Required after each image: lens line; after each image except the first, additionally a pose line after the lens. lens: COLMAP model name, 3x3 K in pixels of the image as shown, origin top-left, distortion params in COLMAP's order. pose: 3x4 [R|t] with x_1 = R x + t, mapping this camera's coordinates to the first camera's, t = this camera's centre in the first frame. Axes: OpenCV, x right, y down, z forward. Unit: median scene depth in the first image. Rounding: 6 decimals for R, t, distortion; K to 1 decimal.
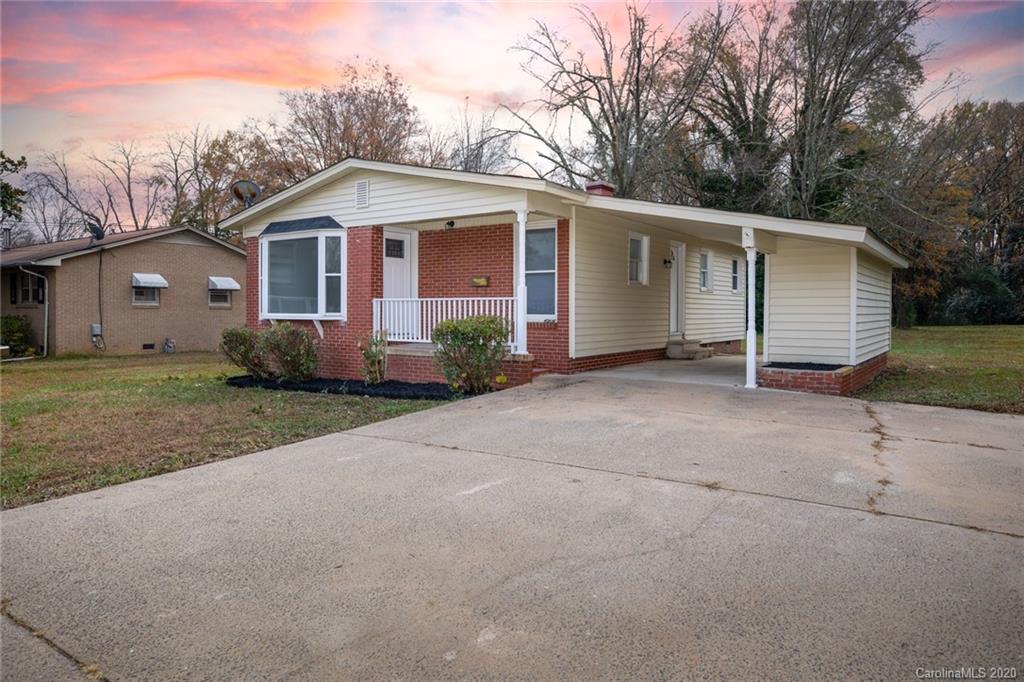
lens RADIAL K [[667.7, 0, 511.0], [0, 667.7, 318.5], [0, 0, 1]] dist [0.000192, 0.001257]
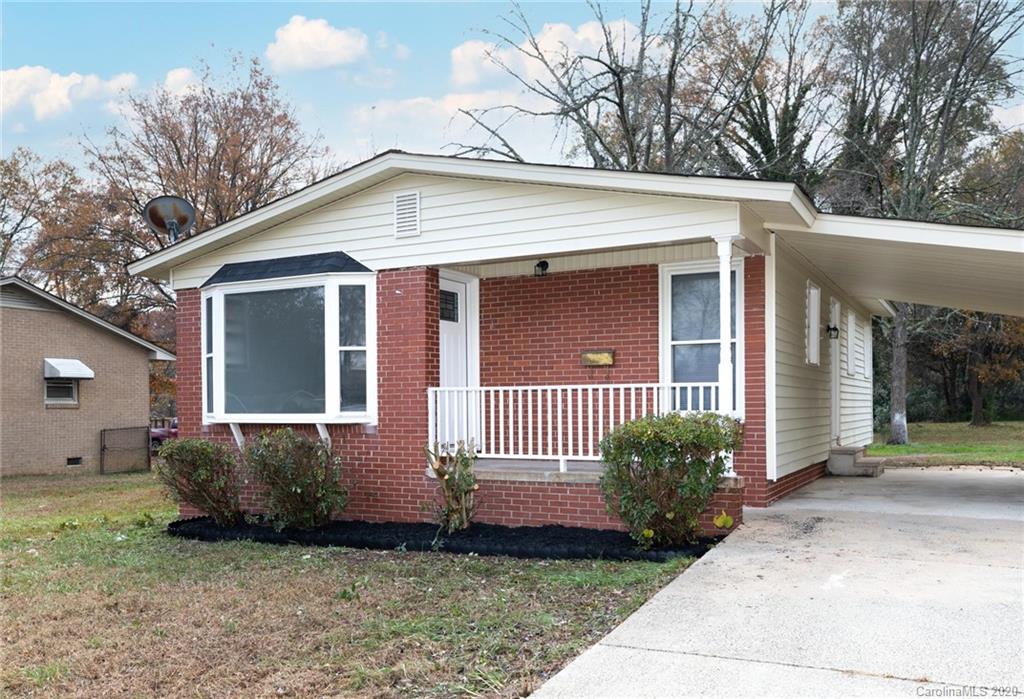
lens RADIAL K [[907.3, 0, 510.1], [0, 907.3, 414.8], [0, 0, 1]] dist [0.007994, 0.003370]
pose [[0.994100, -0.011817, 0.107817, -0.211533], [0.012096, 0.999925, -0.001938, -0.002357], [-0.107786, 0.003231, 0.994169, 0.167366]]
